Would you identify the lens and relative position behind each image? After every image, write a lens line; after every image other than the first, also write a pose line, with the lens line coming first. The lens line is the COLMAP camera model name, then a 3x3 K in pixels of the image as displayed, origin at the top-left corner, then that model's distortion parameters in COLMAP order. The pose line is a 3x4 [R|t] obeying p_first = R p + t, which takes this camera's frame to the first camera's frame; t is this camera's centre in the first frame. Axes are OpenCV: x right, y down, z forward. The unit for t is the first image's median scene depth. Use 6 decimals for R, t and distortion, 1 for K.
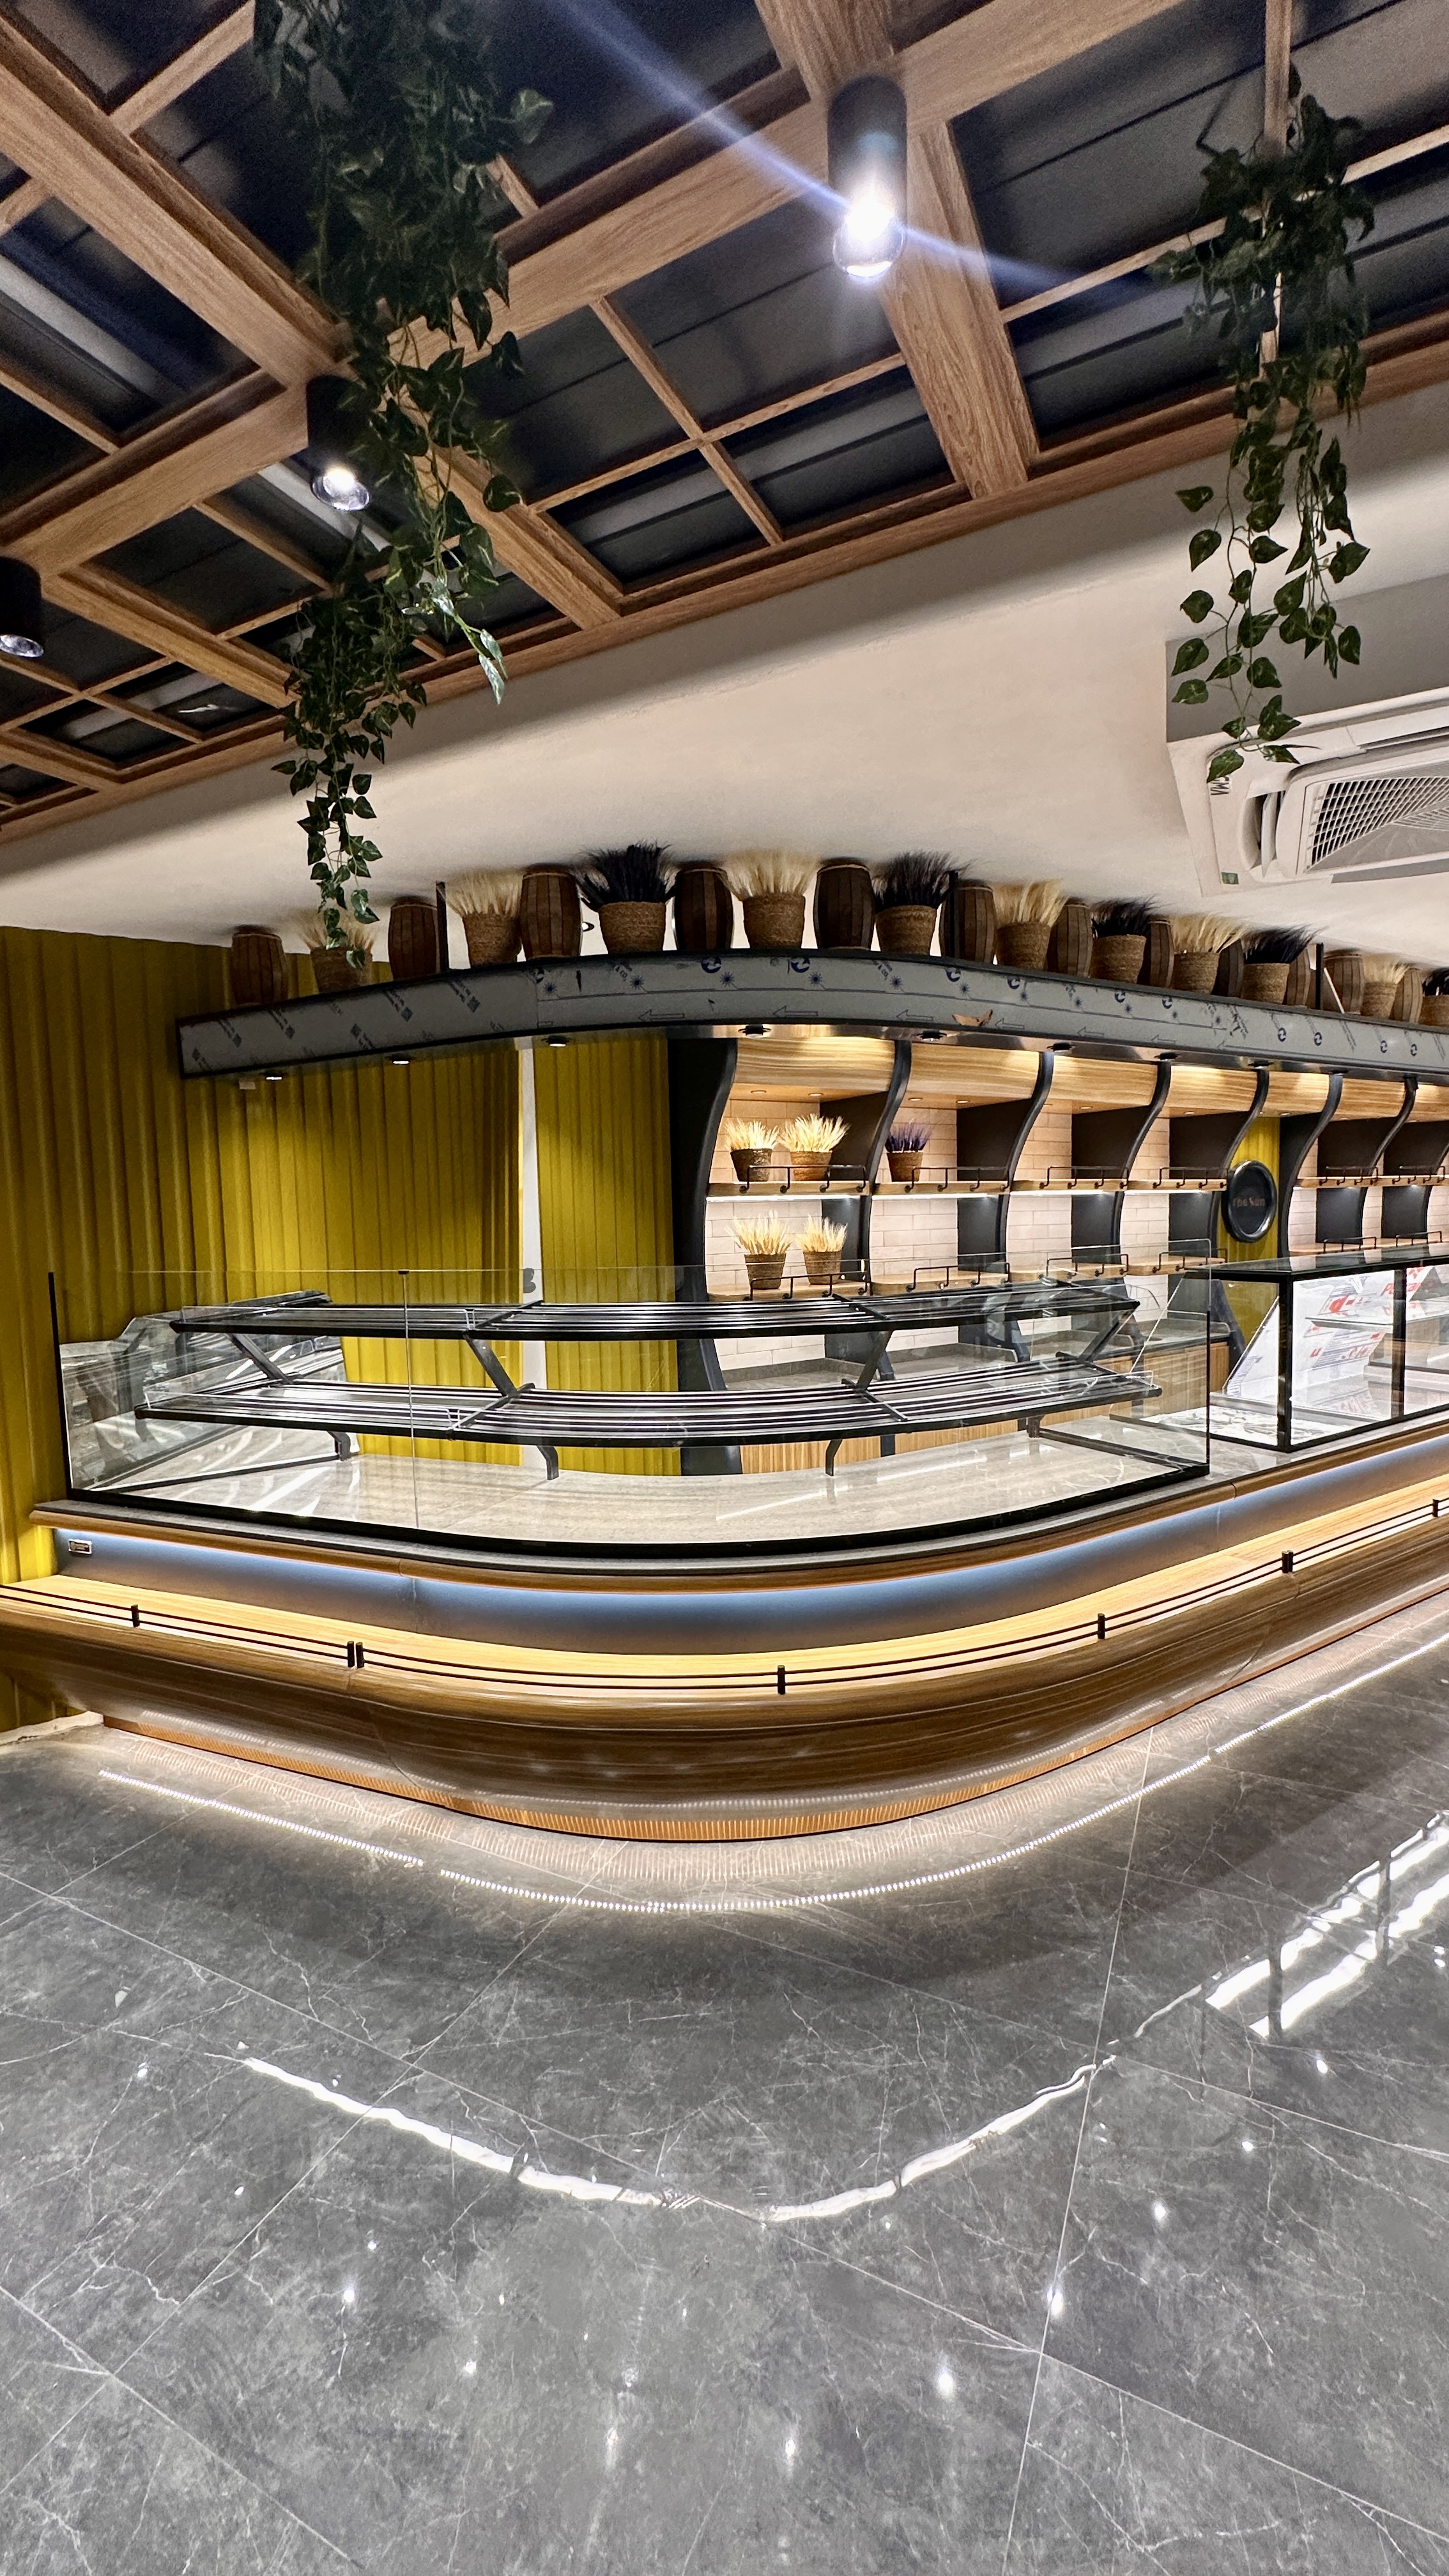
lens RADIAL K [[1030.0, 0, 727.0], [0, 1030.0, 1289.3], [0, 0, 1]] dist [-0.005696, 0.000623]
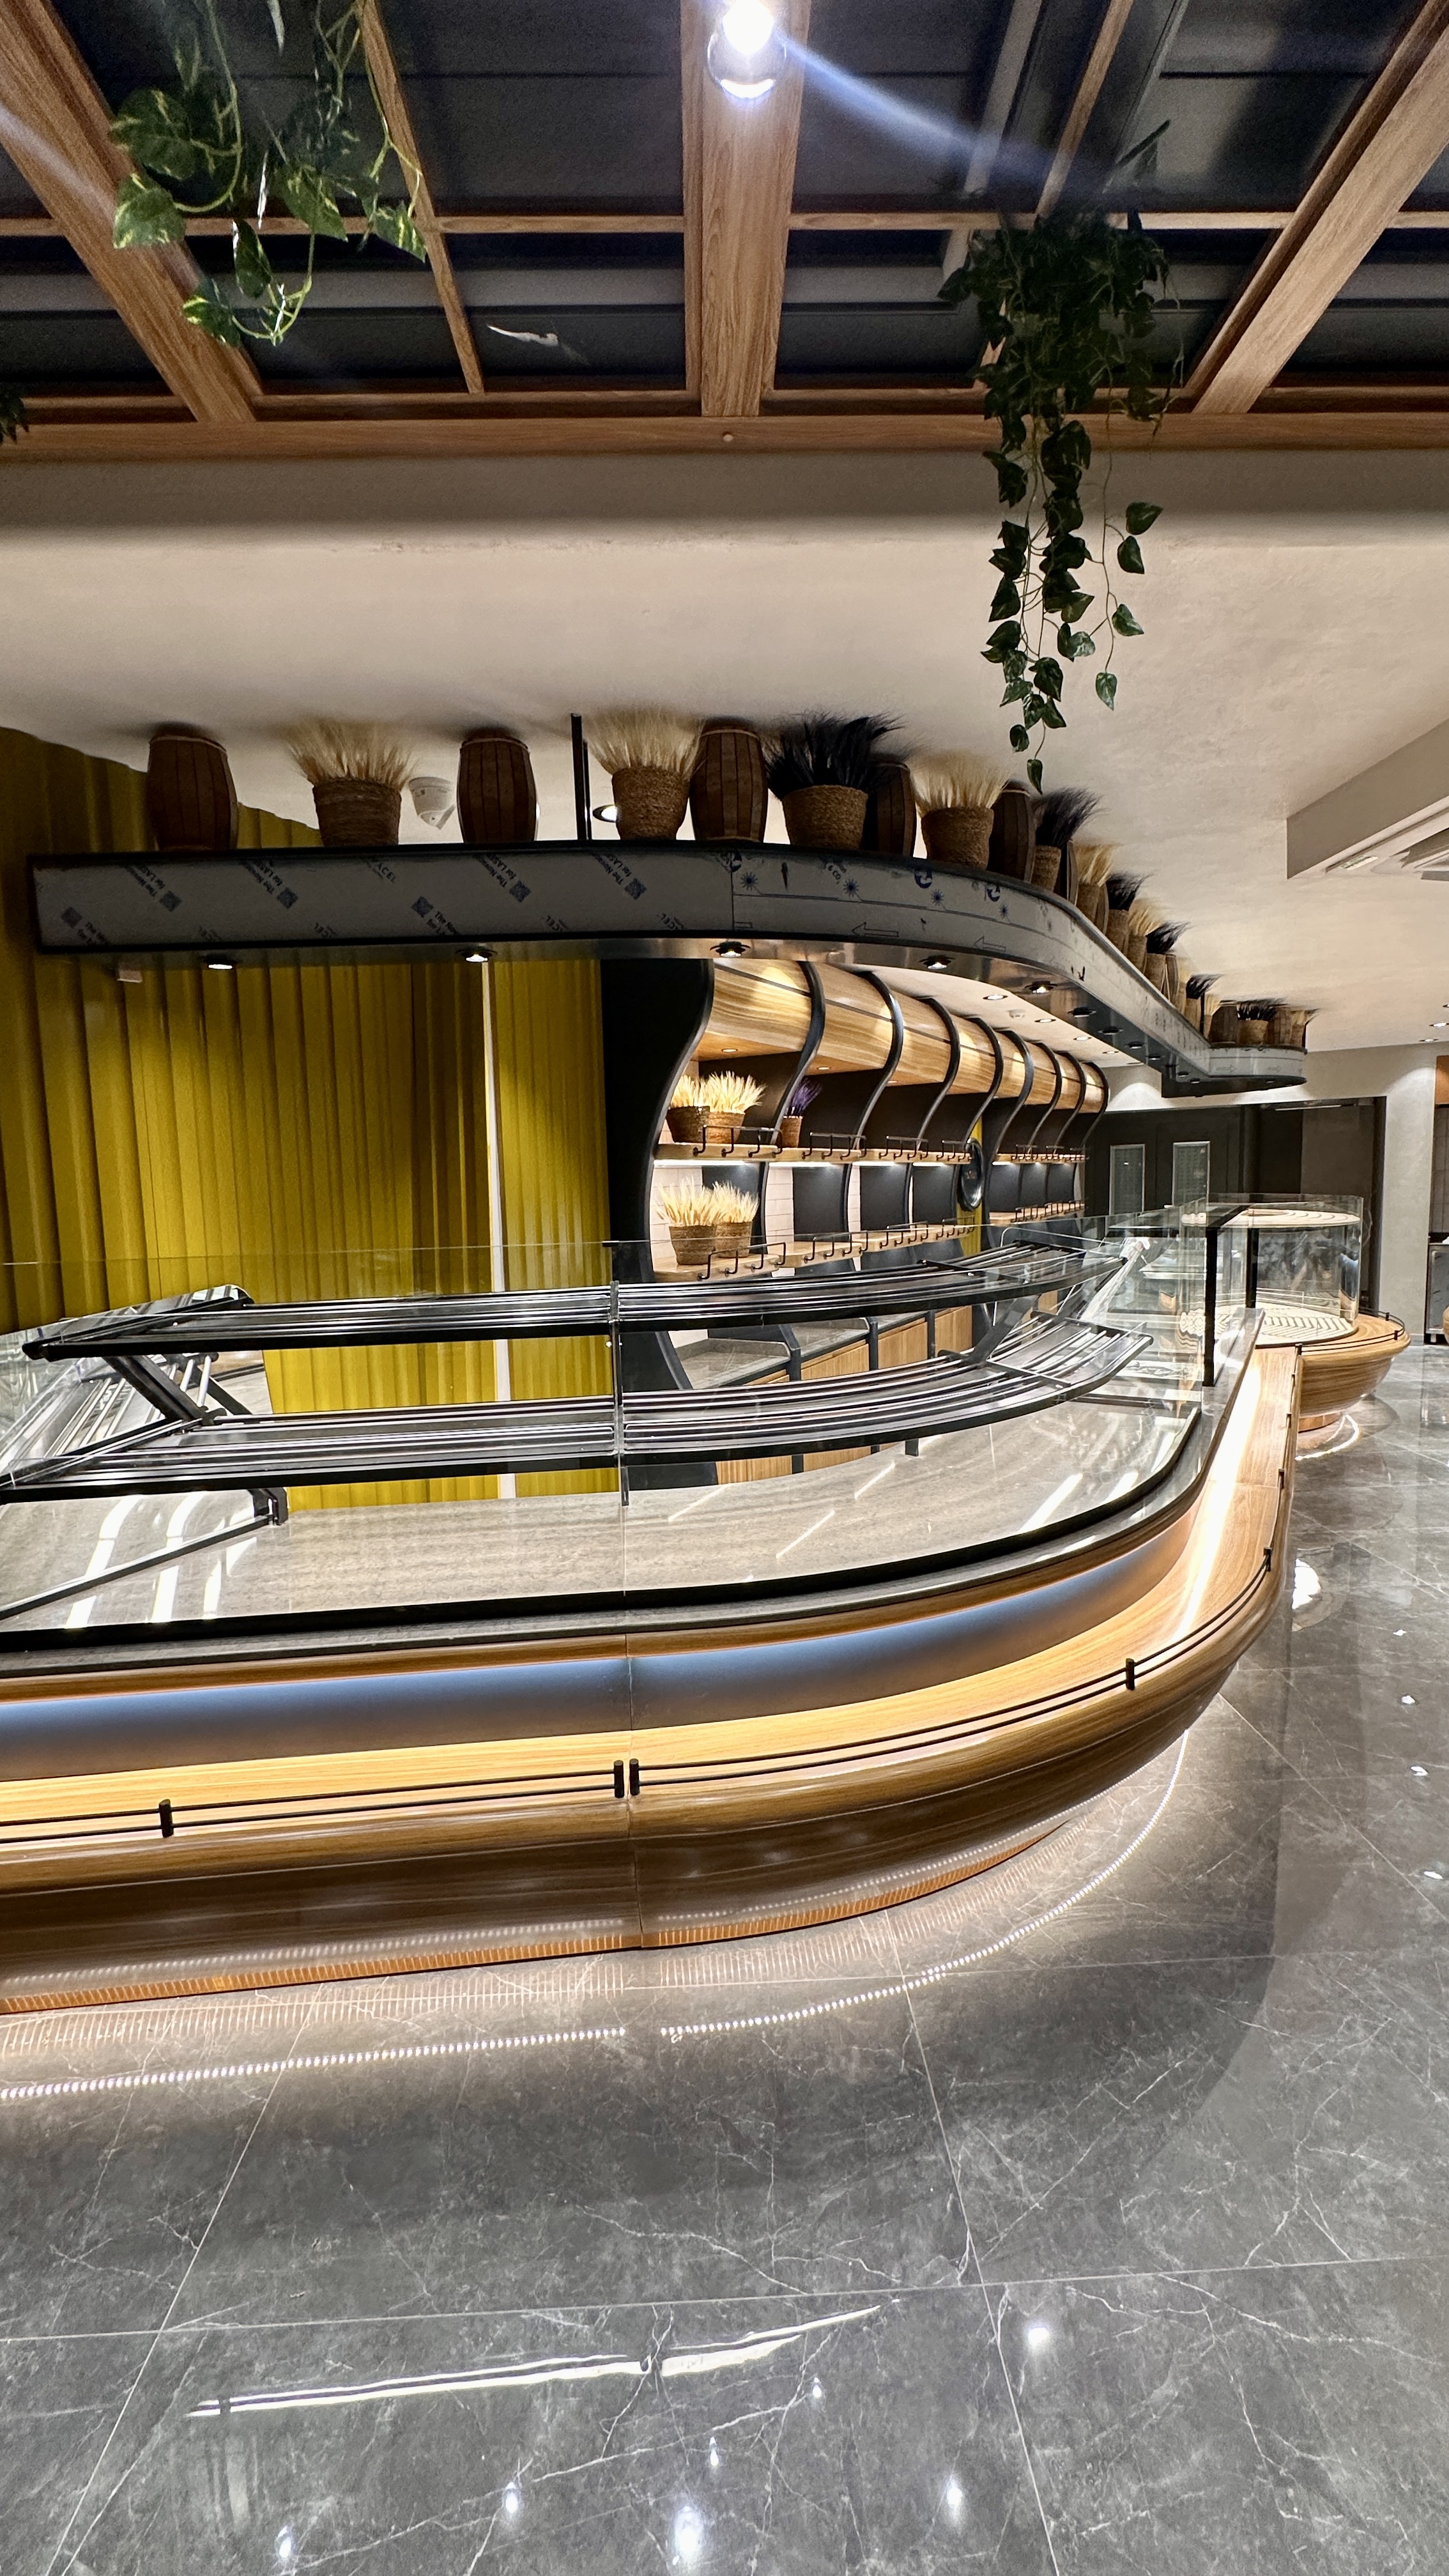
lens RADIAL K [[1030.0, 0, 727.0], [0, 1030.0, 1289.3], [0, 0, 1]] dist [-0.005696, 0.000623]
pose [[0.880138, -0.048952, 0.472187, -0.487255], [0.041612, 0.998796, 0.025982, -0.000501], [-0.472890, -0.003219, 0.881116, 0.264574]]
